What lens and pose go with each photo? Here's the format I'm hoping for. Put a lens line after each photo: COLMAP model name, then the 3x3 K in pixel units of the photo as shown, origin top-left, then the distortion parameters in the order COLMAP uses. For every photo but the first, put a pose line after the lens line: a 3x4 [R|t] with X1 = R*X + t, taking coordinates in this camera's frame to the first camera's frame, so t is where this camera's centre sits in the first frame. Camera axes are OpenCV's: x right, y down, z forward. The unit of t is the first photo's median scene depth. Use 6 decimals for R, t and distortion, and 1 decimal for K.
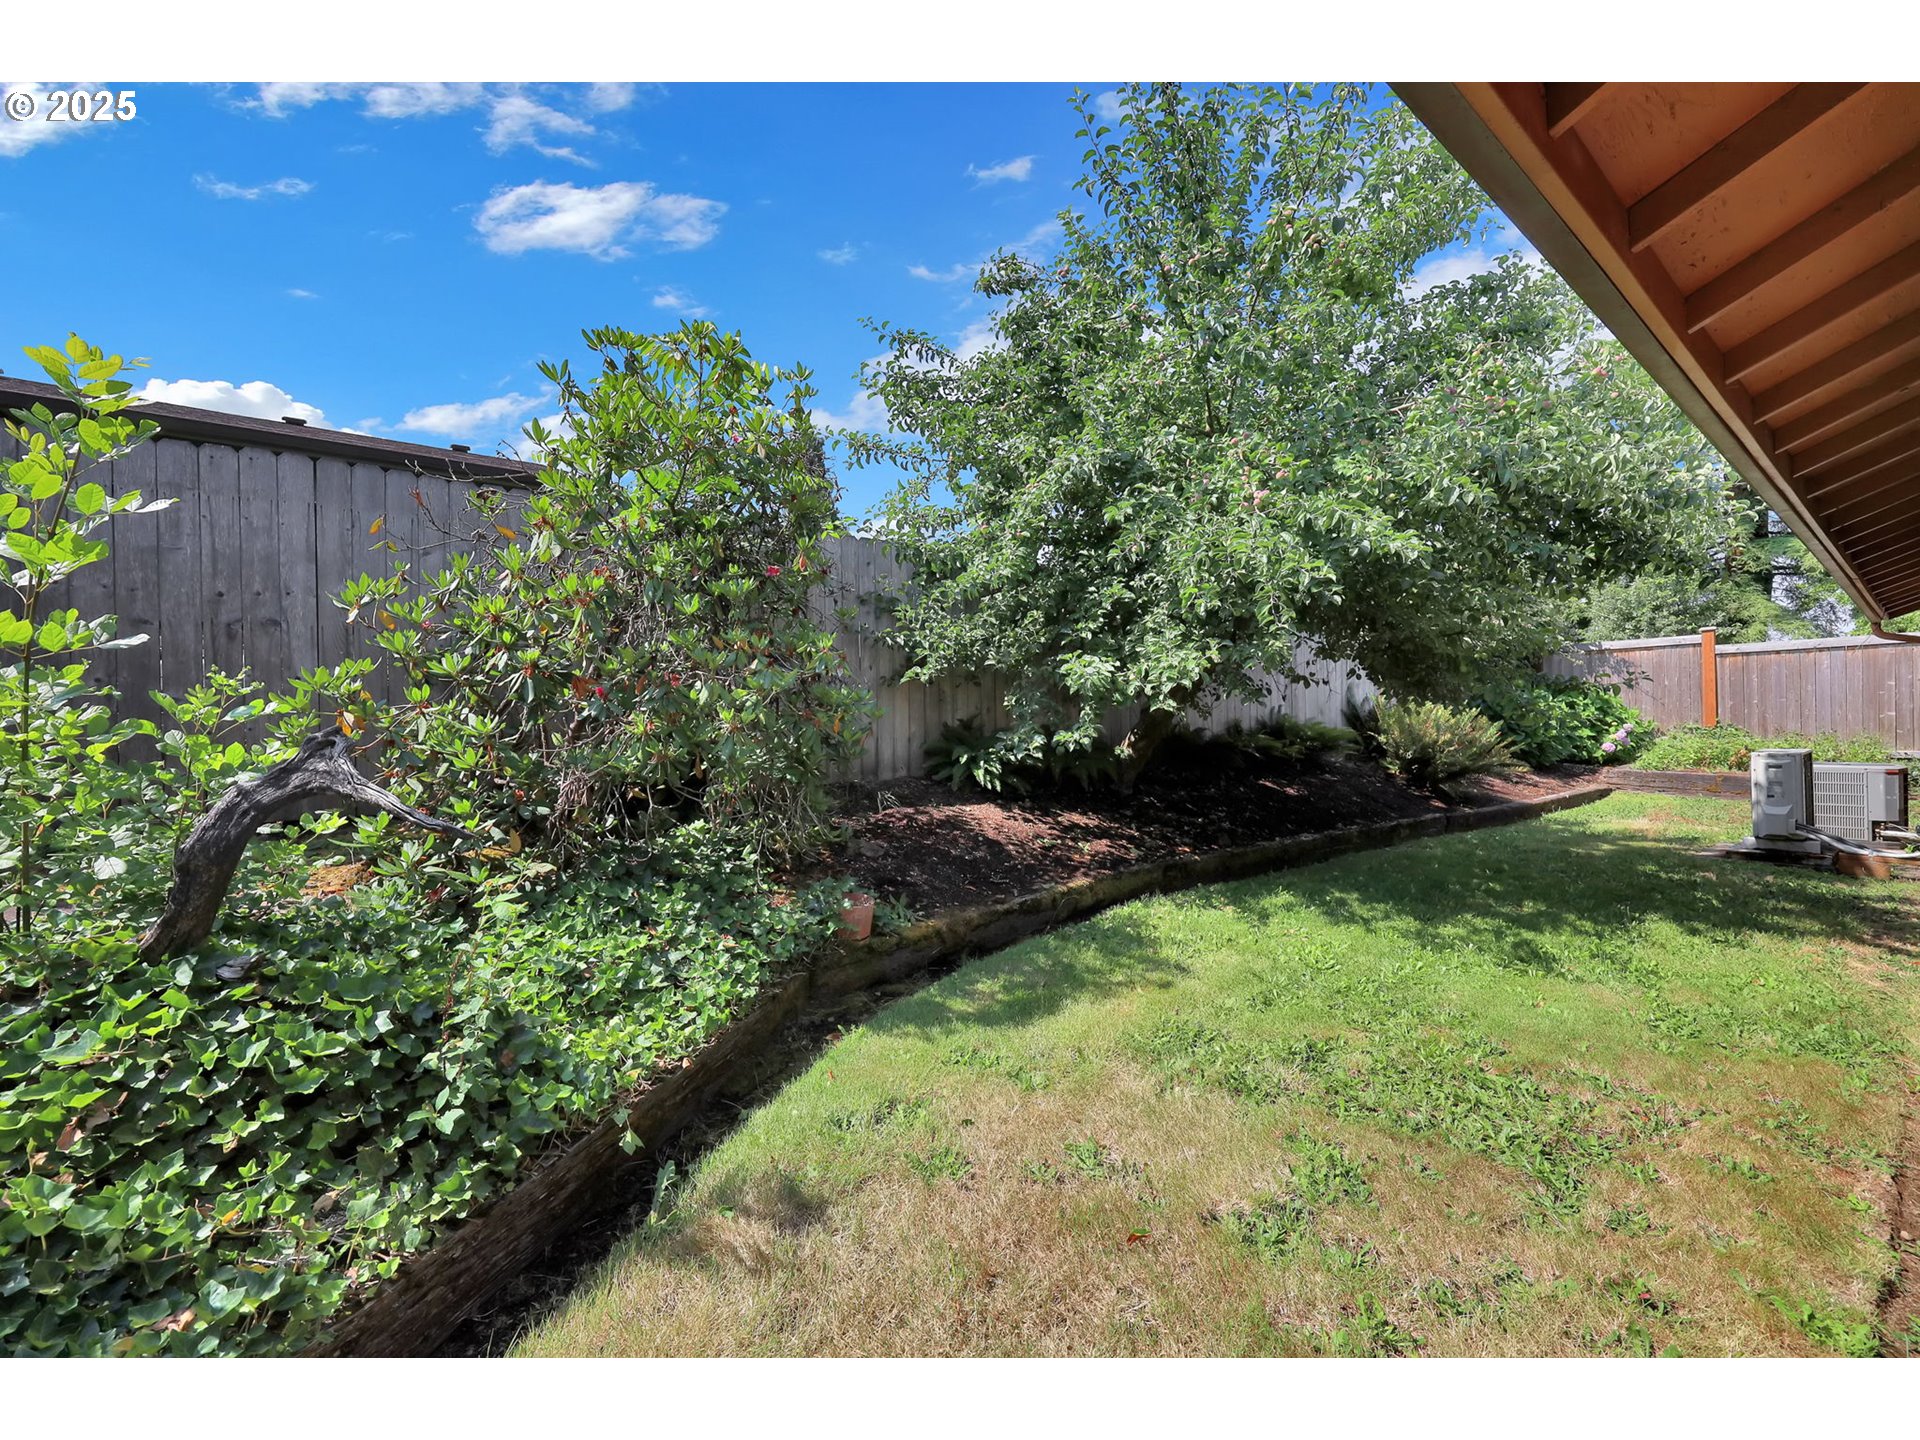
lens RADIAL K [[769.7, 0, 955.7], [0, 769.7, 723.0], [0, 0, 1]] dist [-0.001728, -0.000529]
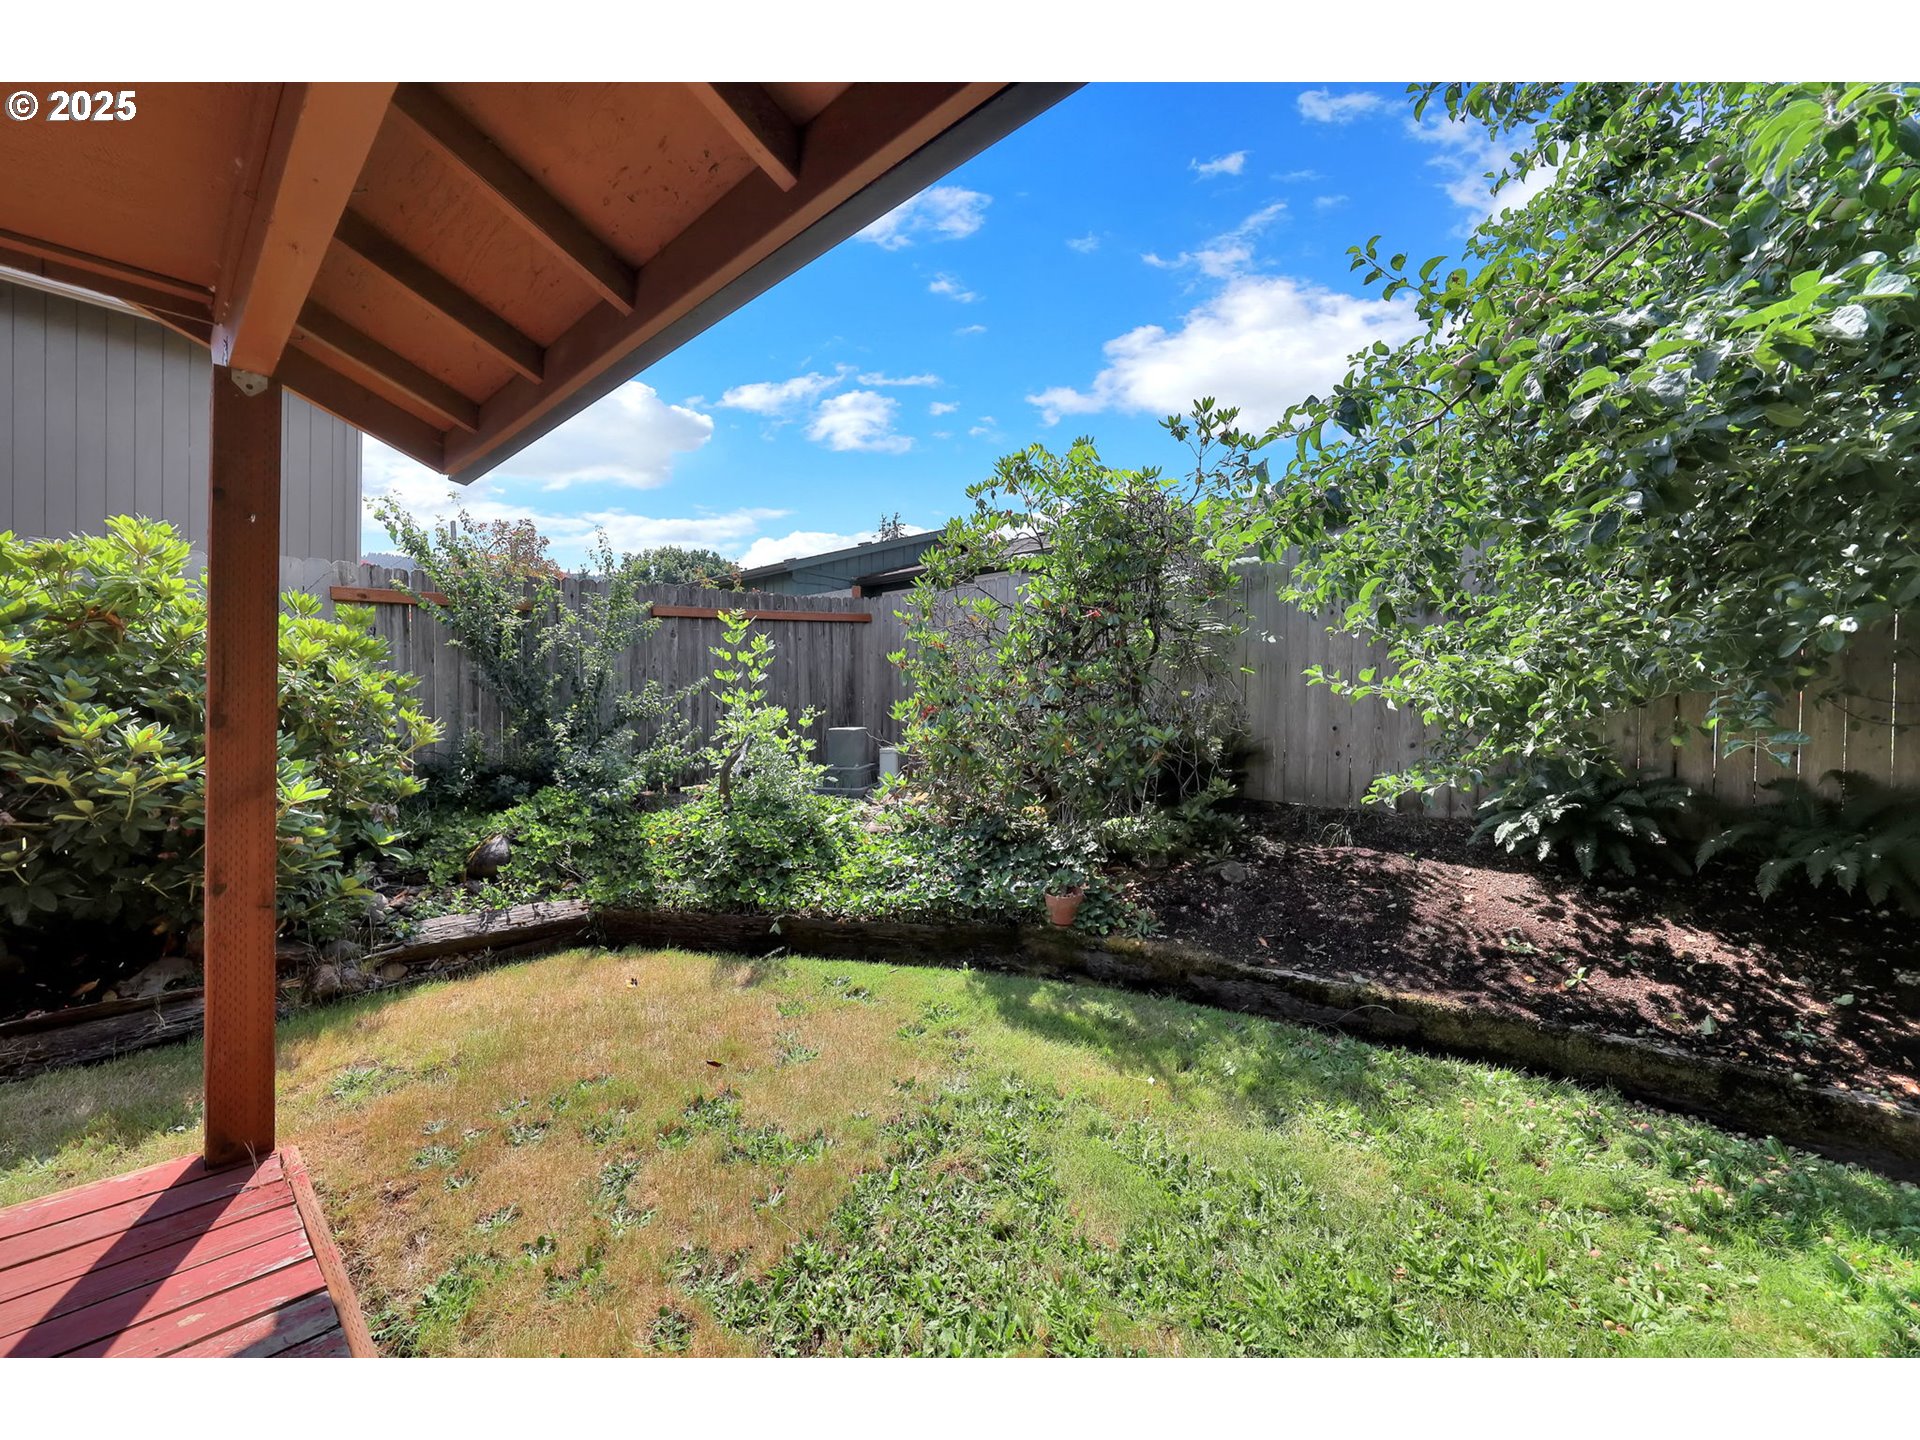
lens RADIAL K [[774.3, 0, 976.2], [0, 774.3, 721.8], [0, 0, 1]] dist [0.000967, 0.000373]
pose [[0.172634, 0.037830, -0.984259, 0.337529], [-0.026056, 0.999088, 0.033830, -0.020864], [0.984641, 0.019805, 0.173462, 0.220279]]
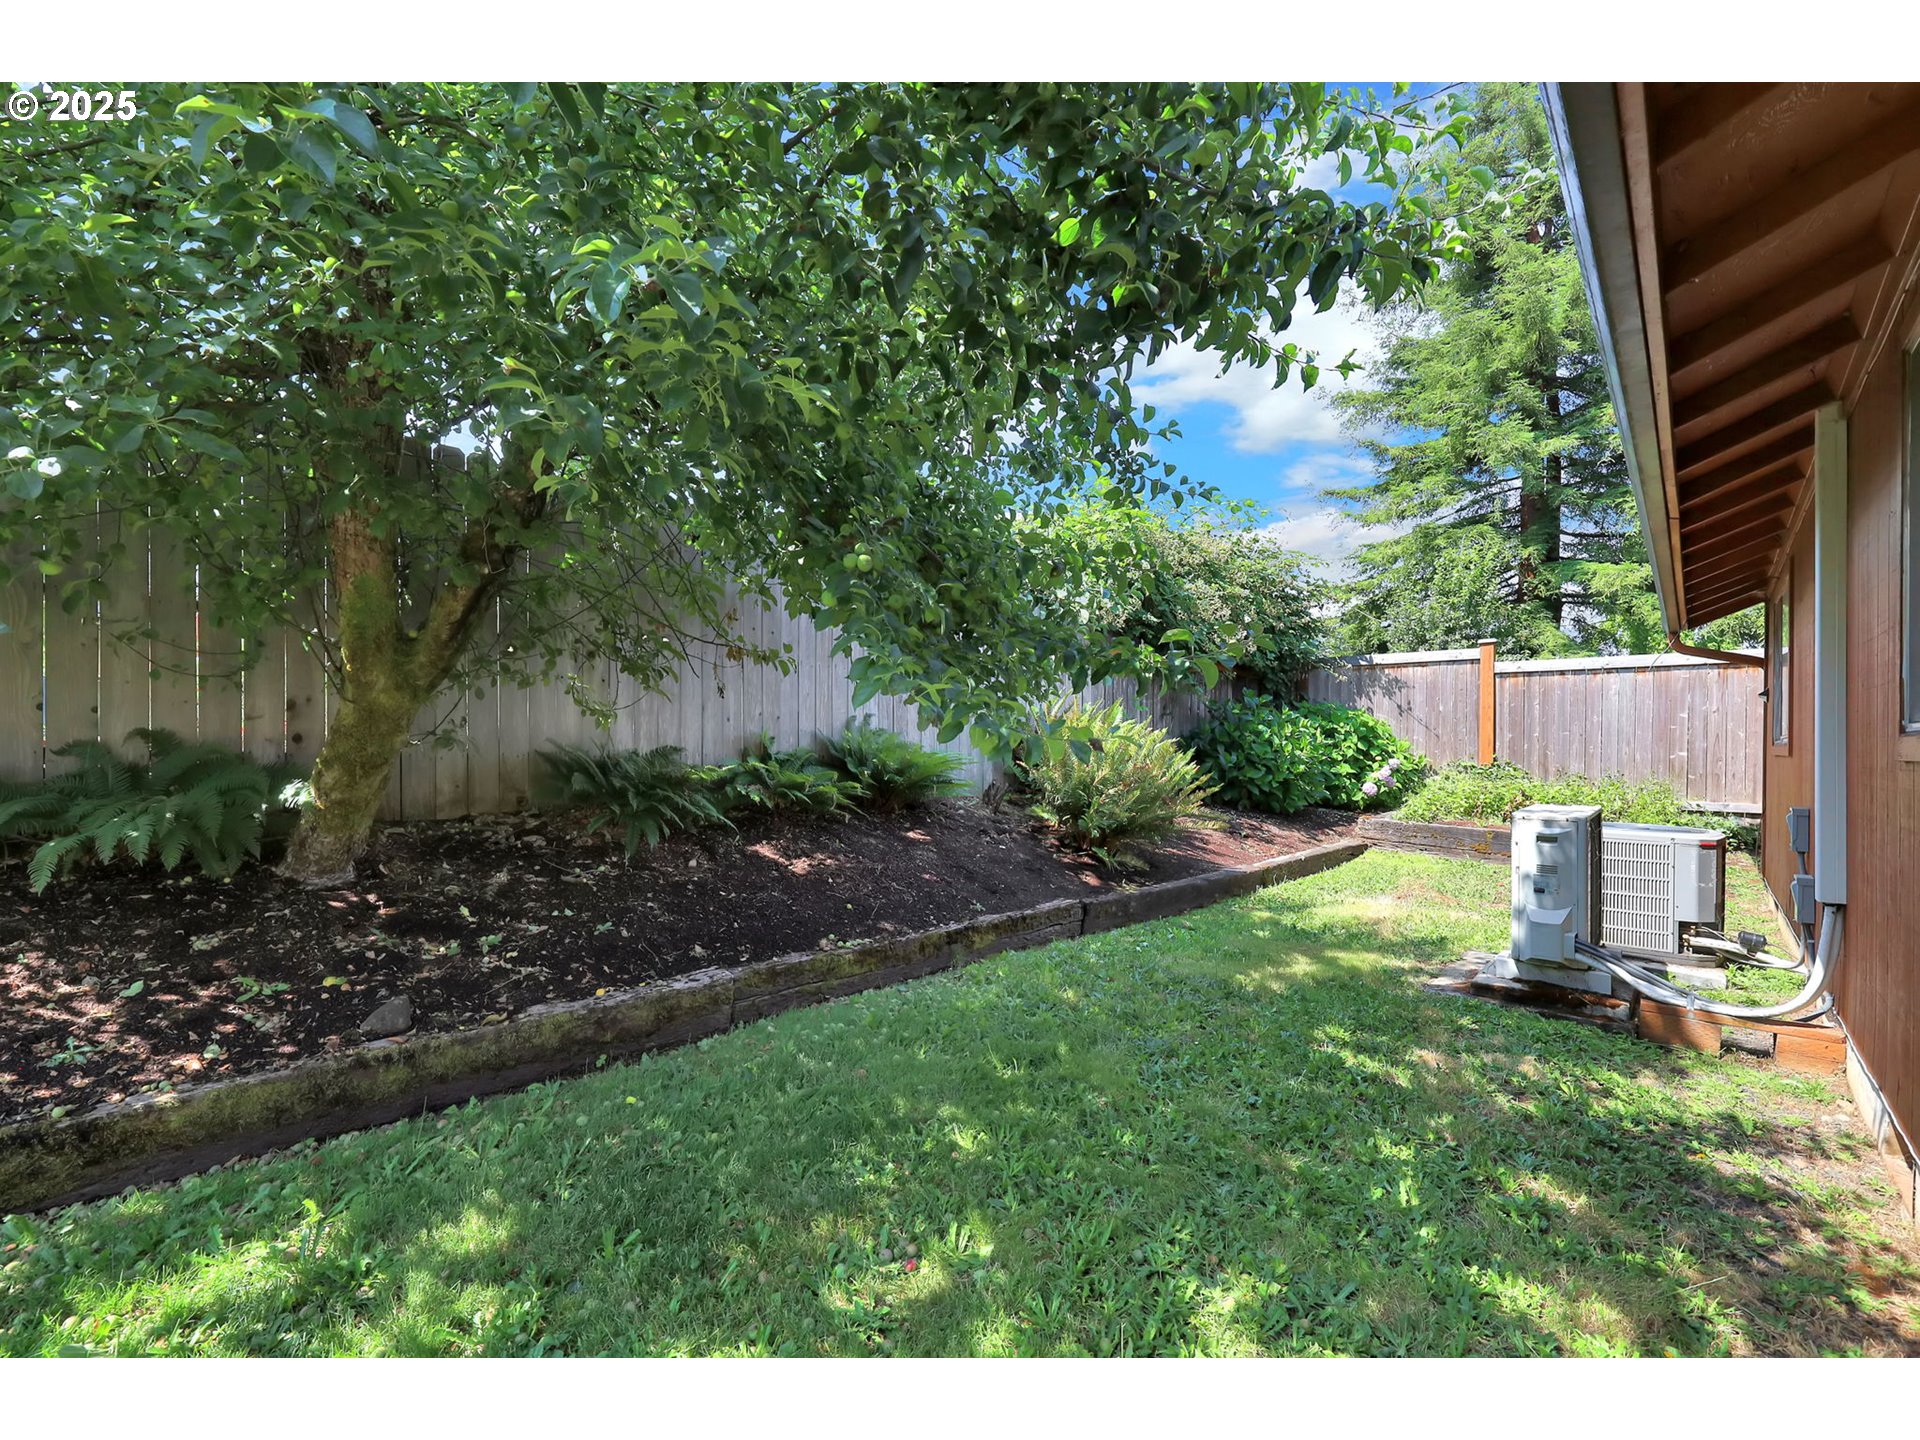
lens RADIAL K [[813.3, 0, 956.1], [0, 813.3, 742.1], [0, 0, 1]] dist [-0.002083, -0.000289]
pose [[0.984078, 0.028224, 0.175483, 0.319372], [-0.028112, 0.999600, -0.003126, -0.000872], [-0.175501, -0.001857, 0.984477, 0.292460]]
